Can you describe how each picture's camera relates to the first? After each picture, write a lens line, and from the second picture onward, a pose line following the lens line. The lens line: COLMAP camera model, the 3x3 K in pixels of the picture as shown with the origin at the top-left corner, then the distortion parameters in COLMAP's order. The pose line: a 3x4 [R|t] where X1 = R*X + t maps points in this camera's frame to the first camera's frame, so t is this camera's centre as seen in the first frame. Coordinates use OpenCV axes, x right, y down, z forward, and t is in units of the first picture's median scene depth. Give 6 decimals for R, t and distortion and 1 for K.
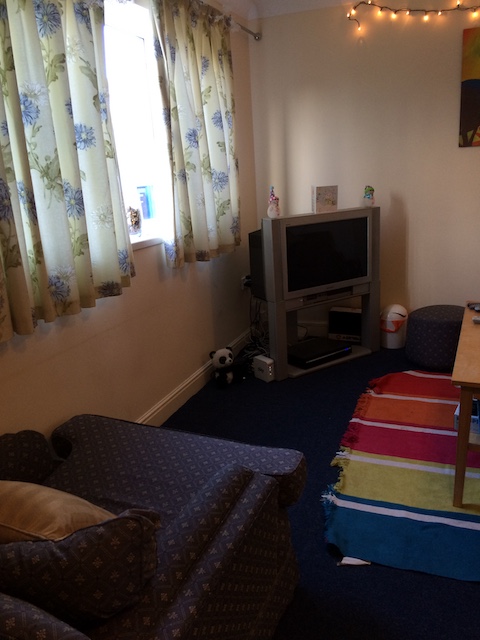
lens RADIAL K [[538.9, 0, 242.2], [0, 538.9, 321.1], [0, 0, 1]] dist [0.084594, -0.111269]
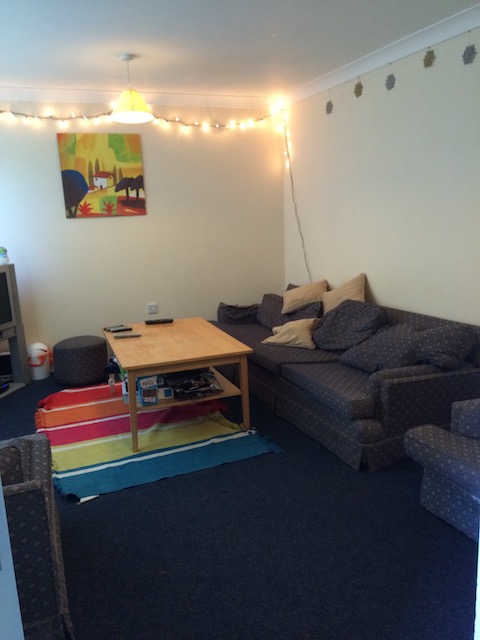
lens RADIAL K [[538.9, 0, 240.5], [0, 538.9, 319.5], [0, 0, 1]] dist [0.084594, -0.111269]
pose [[0.725024, -0.109473, 0.679968, -0.233064], [0.182188, 0.982602, -0.036064, 0.050170], [-0.664189, 0.150030, 0.732355, -0.219844]]
